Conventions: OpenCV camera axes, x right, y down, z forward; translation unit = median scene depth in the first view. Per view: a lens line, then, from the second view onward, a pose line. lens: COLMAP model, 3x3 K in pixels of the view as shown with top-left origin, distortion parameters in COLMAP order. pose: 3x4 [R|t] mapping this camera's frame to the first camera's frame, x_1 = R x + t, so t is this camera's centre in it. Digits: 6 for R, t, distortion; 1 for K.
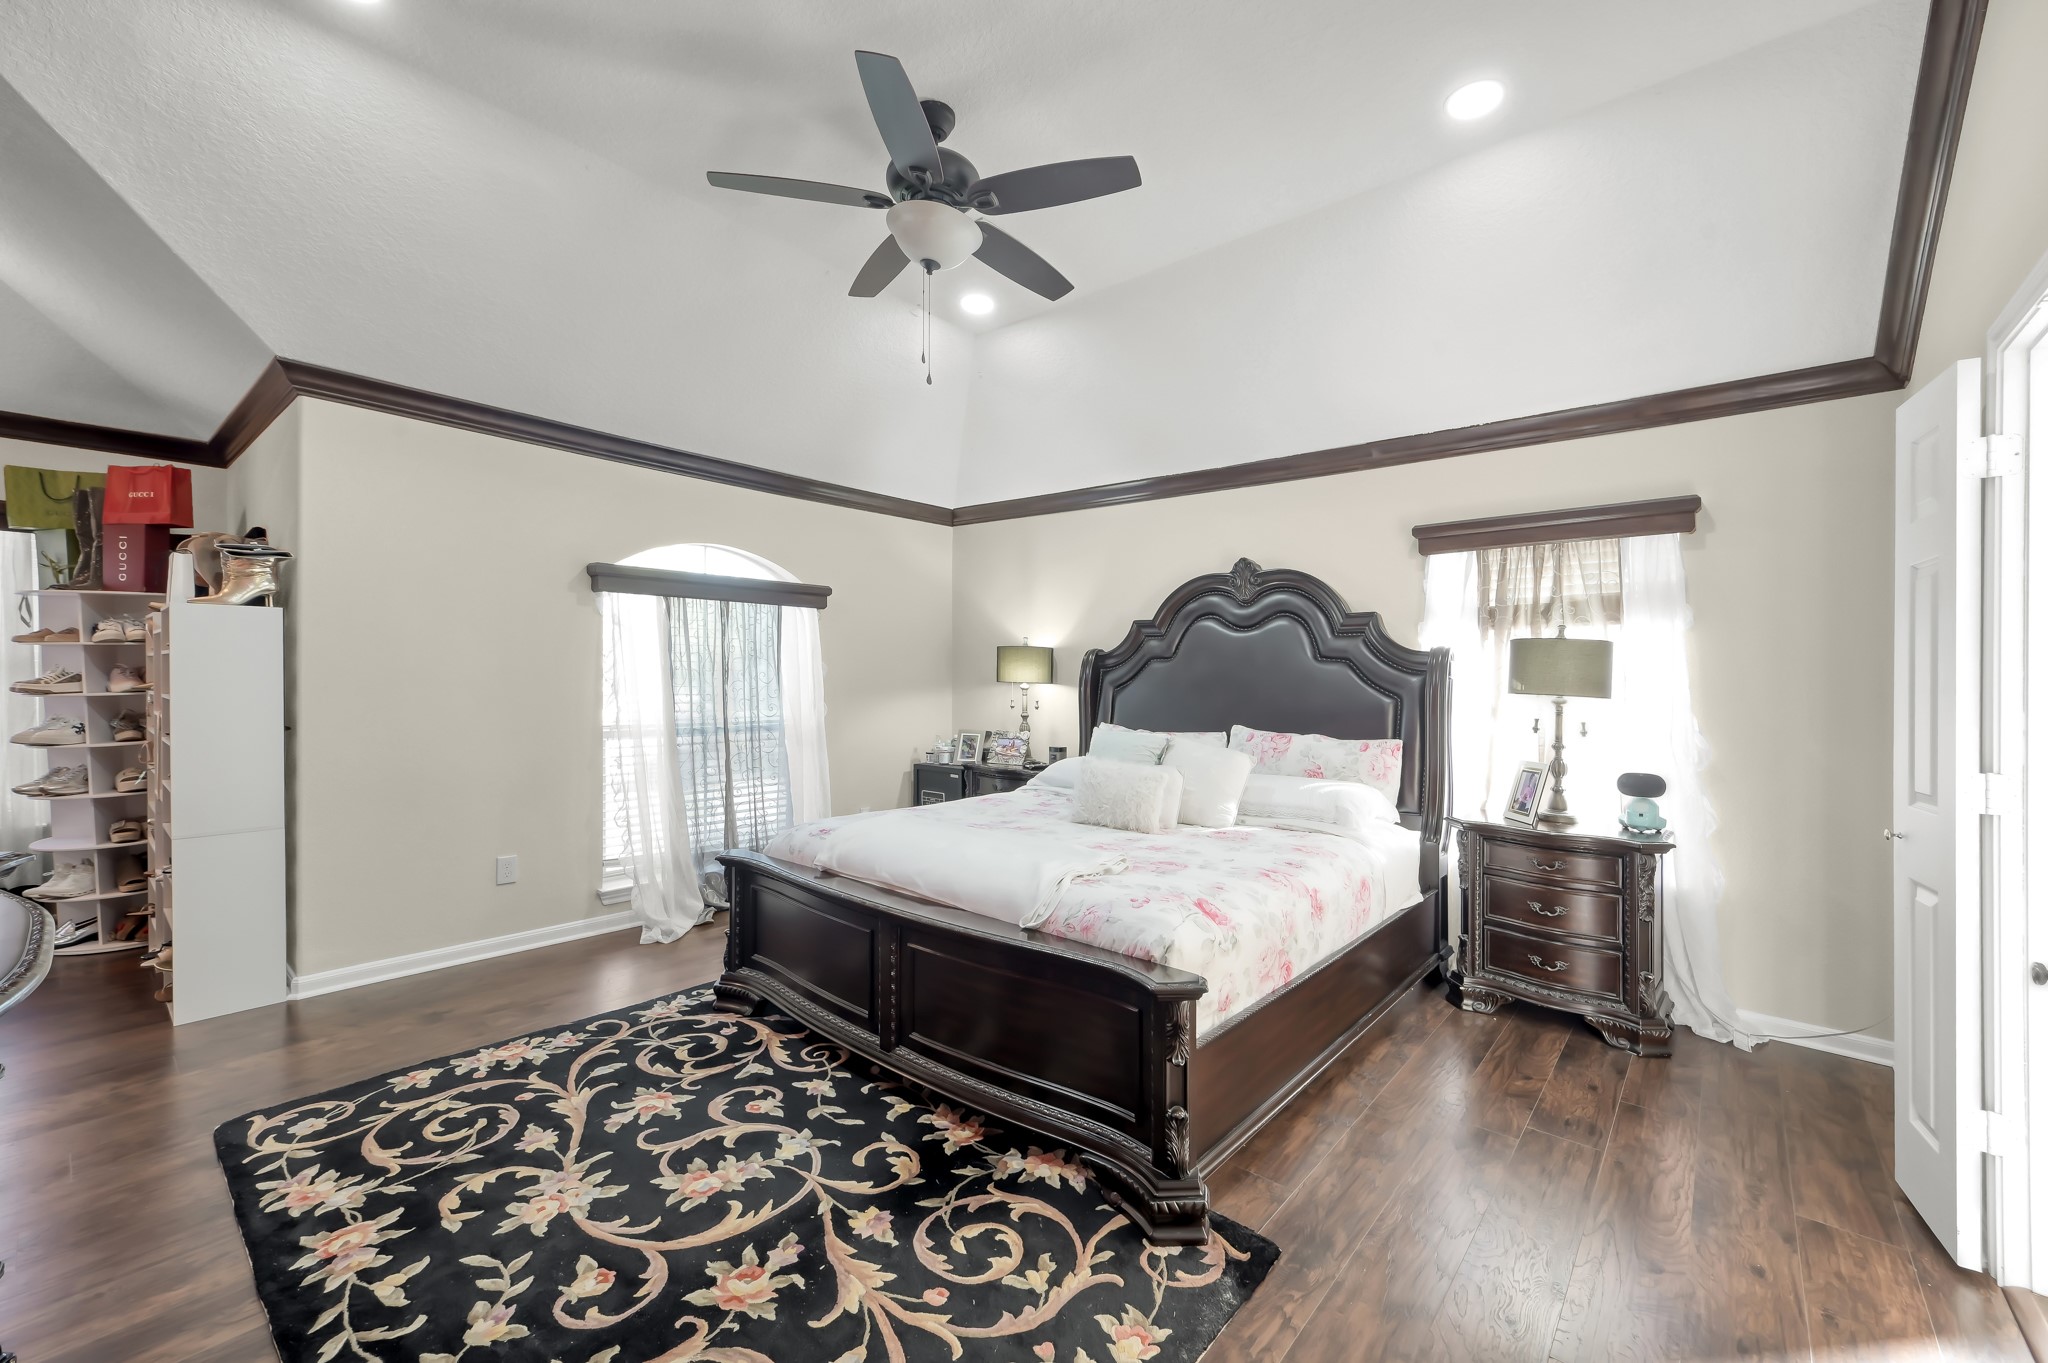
lens RADIAL K [[819.6, 0, 1036.3], [0, 819.6, 690.4], [0, 0, 1]] dist [-0.000899, 0.000927]
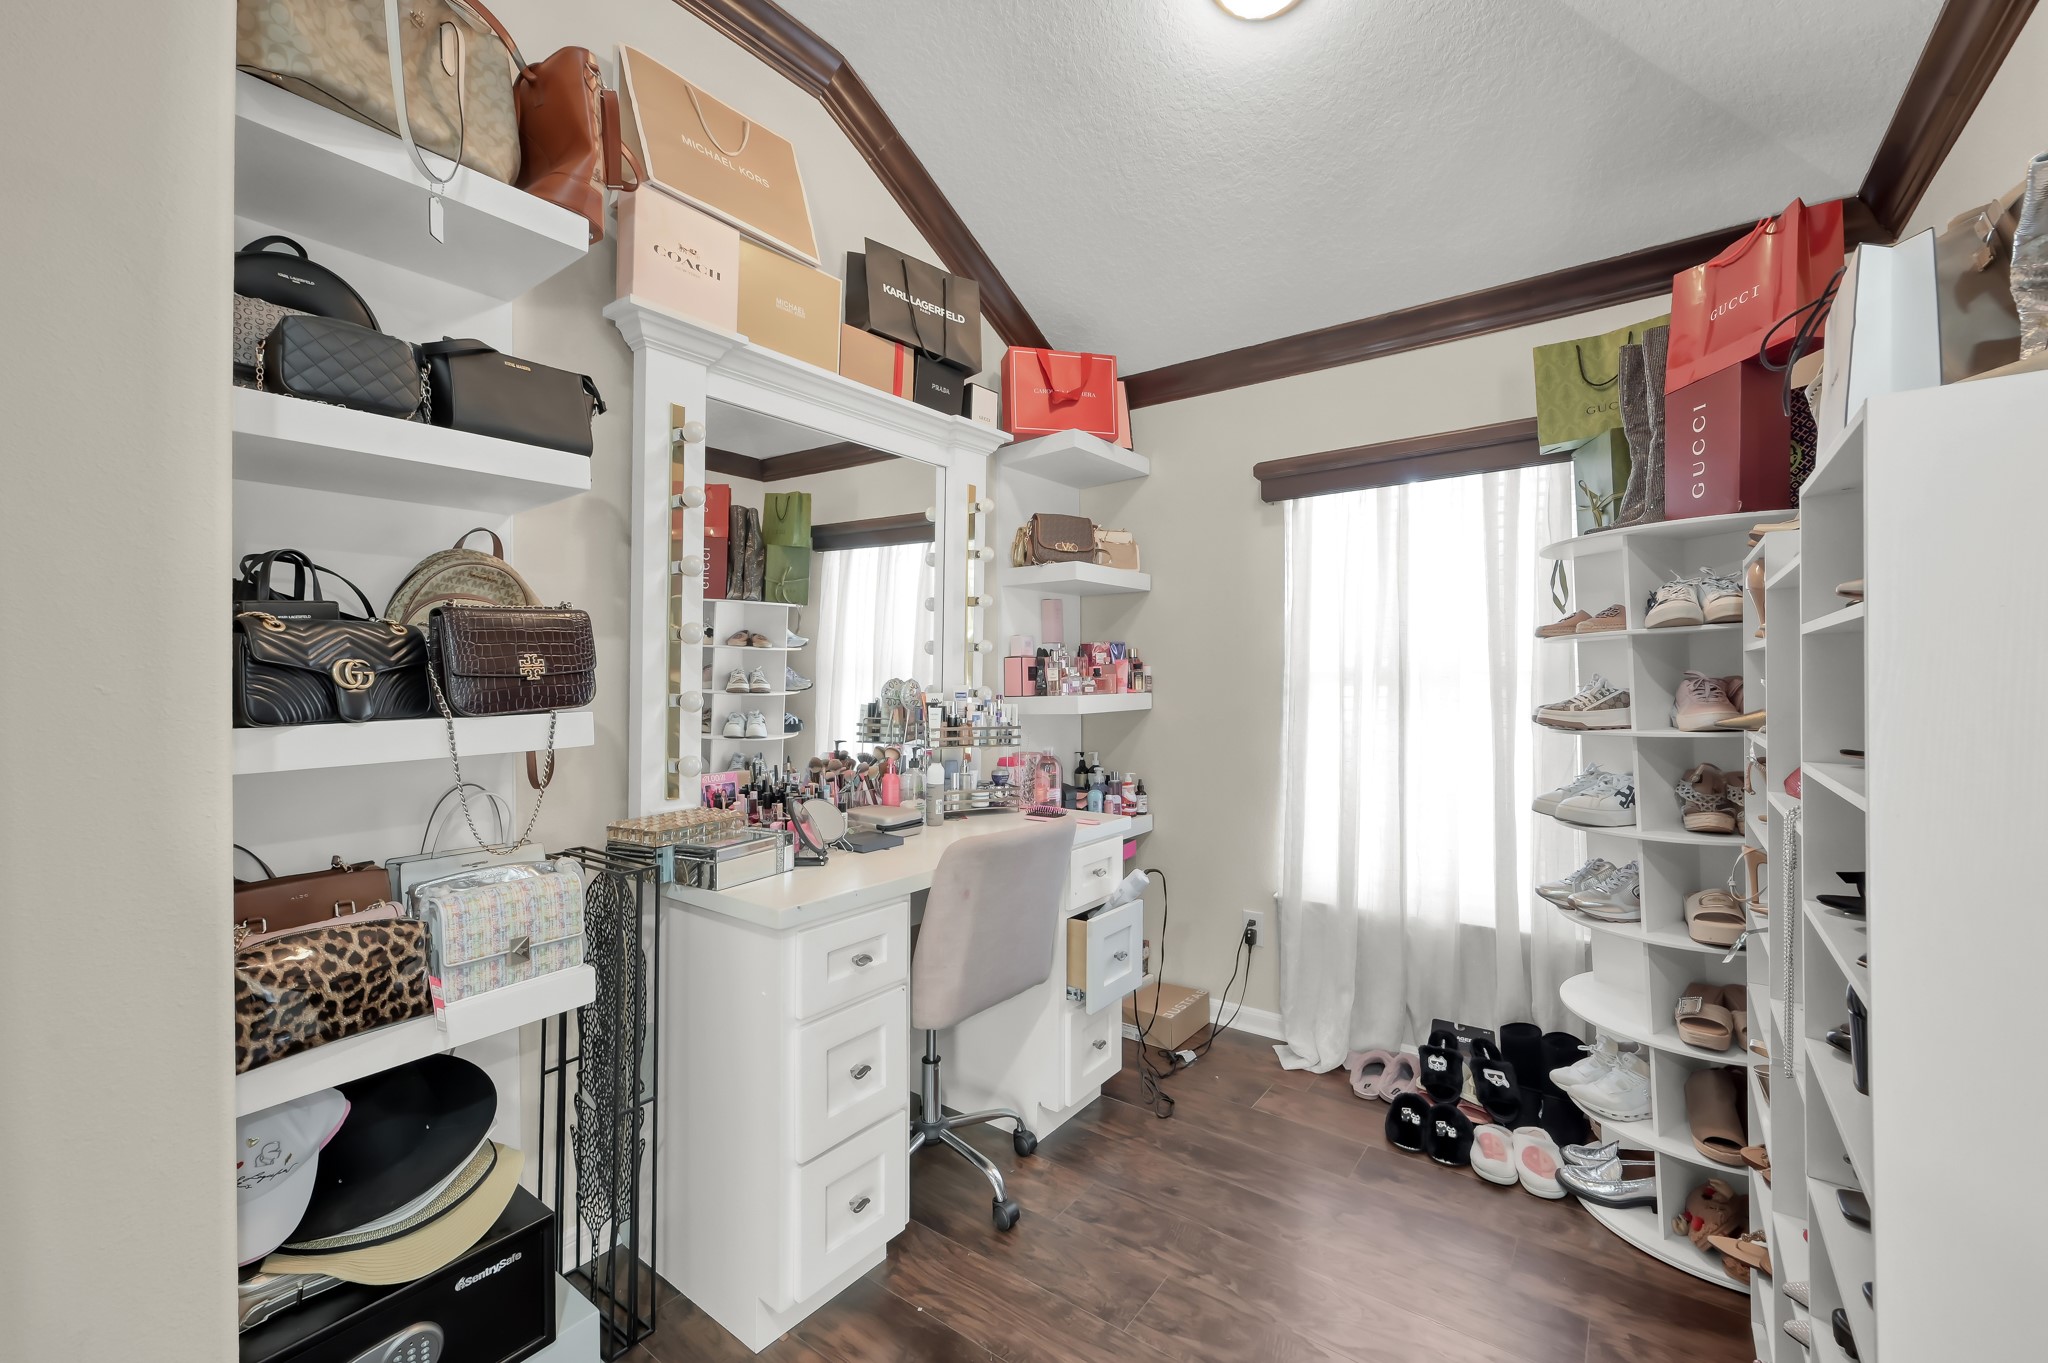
lens RADIAL K [[819.6, 0, 1016.6], [0, 819.6, 664.1], [0, 0, 1]] dist [-0.000899, 0.000927]
pose [[0.038854, -0.024616, -0.998942, -0.653056], [-0.021904, 0.999435, -0.025481, -0.015607], [0.999005, 0.022871, 0.038293, 0.584639]]
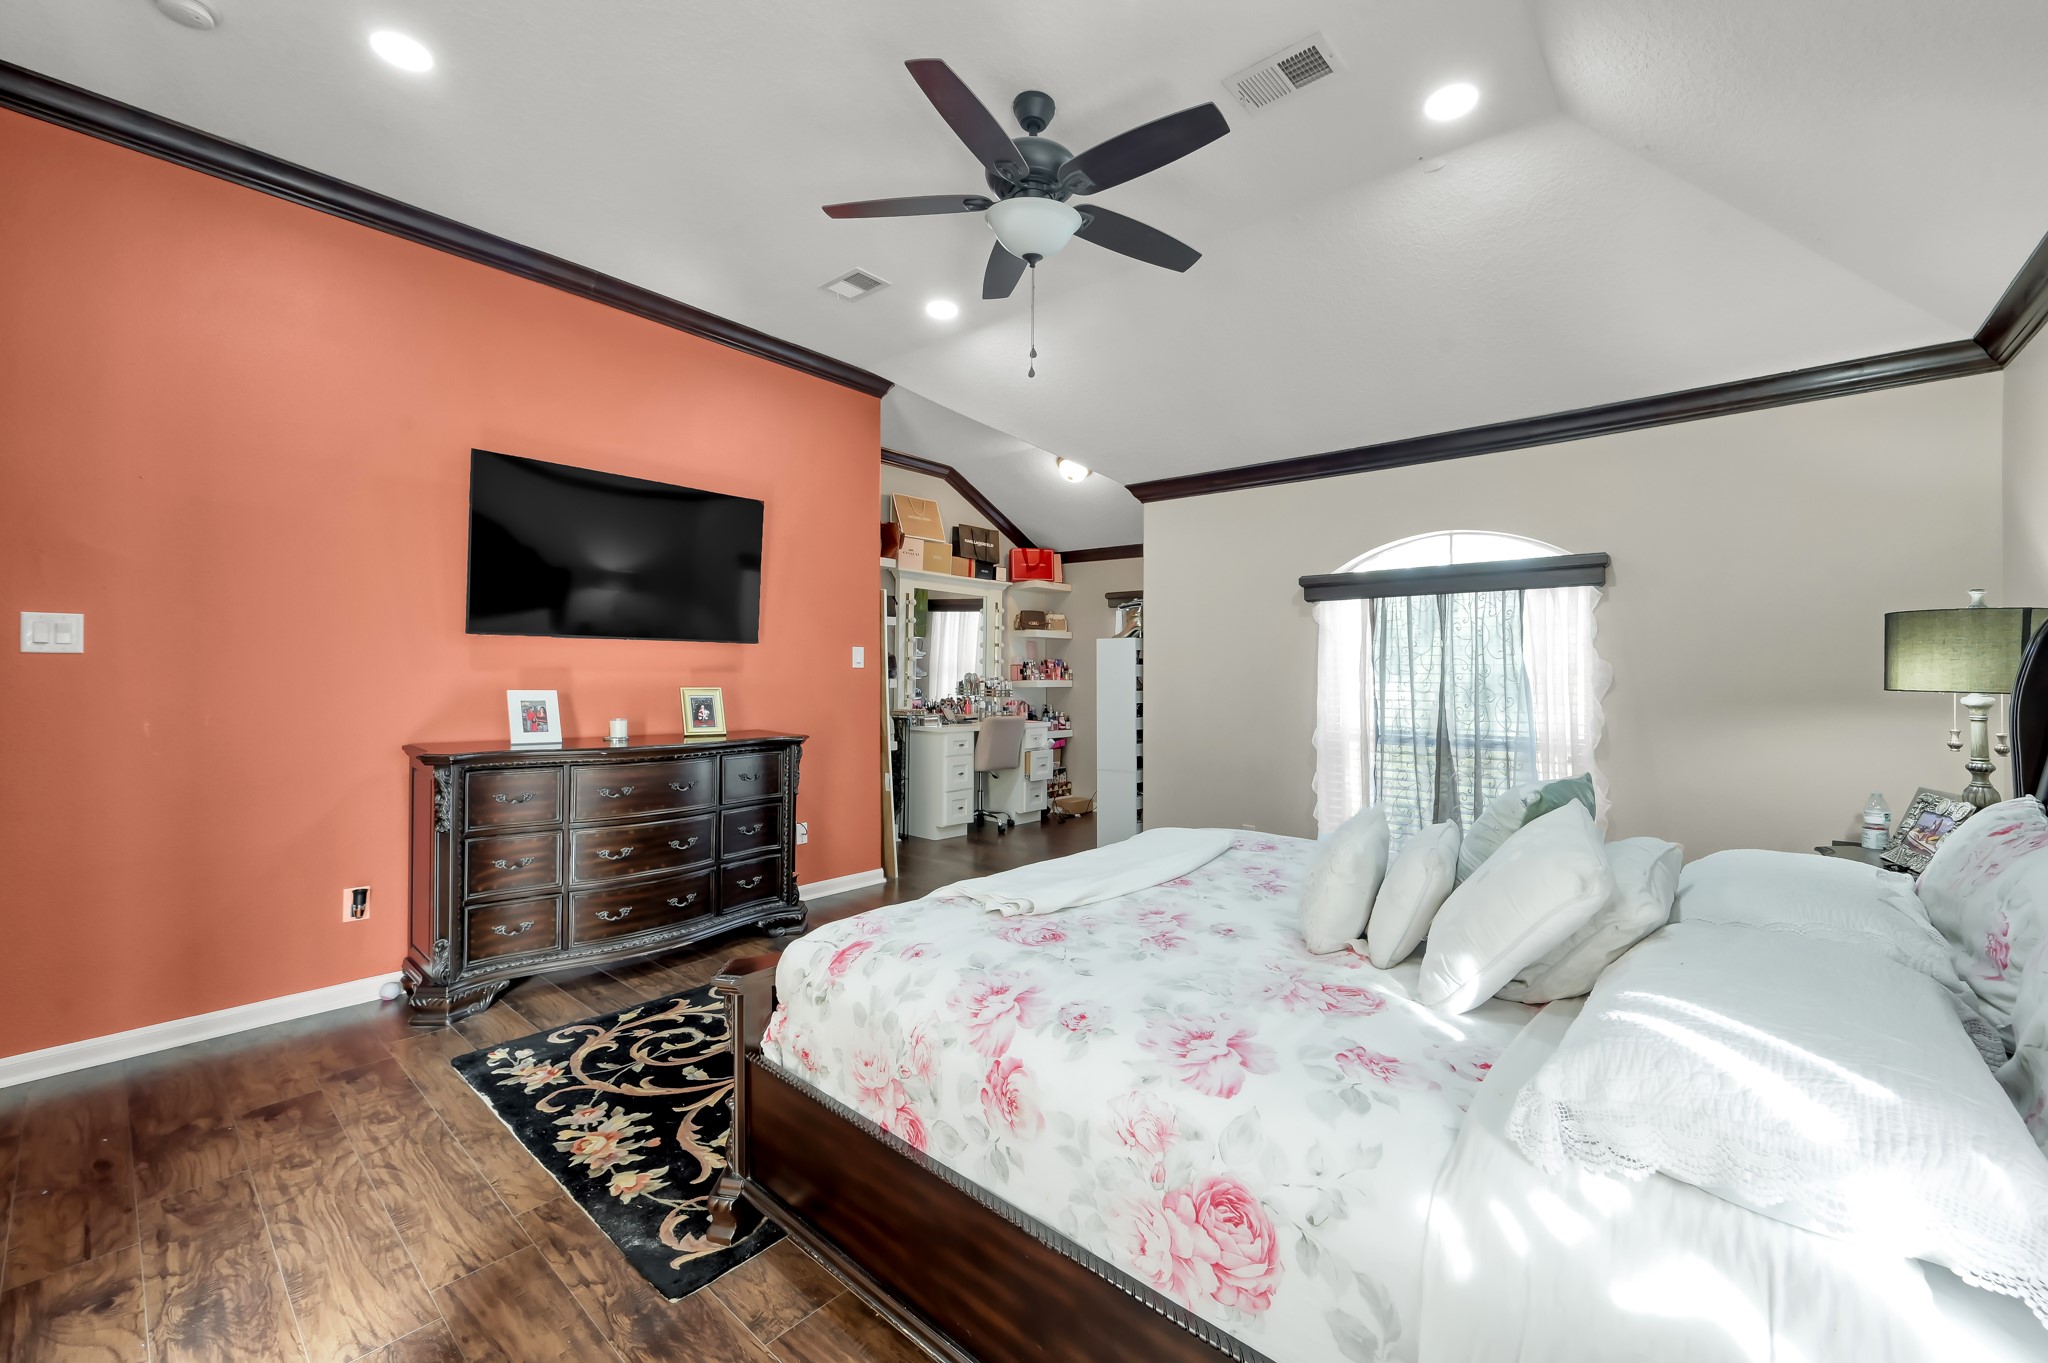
lens RADIAL K [[819.6, 0, 1044.1], [0, 819.6, 686.7], [0, 0, 1]] dist [-0.000899, 0.000927]
pose [[-0.006755, 0.006237, -0.999958, 0.599518], [-0.028739, 0.999566, 0.006429, -0.004472], [0.999564, 0.028781, -0.006573, 0.701972]]
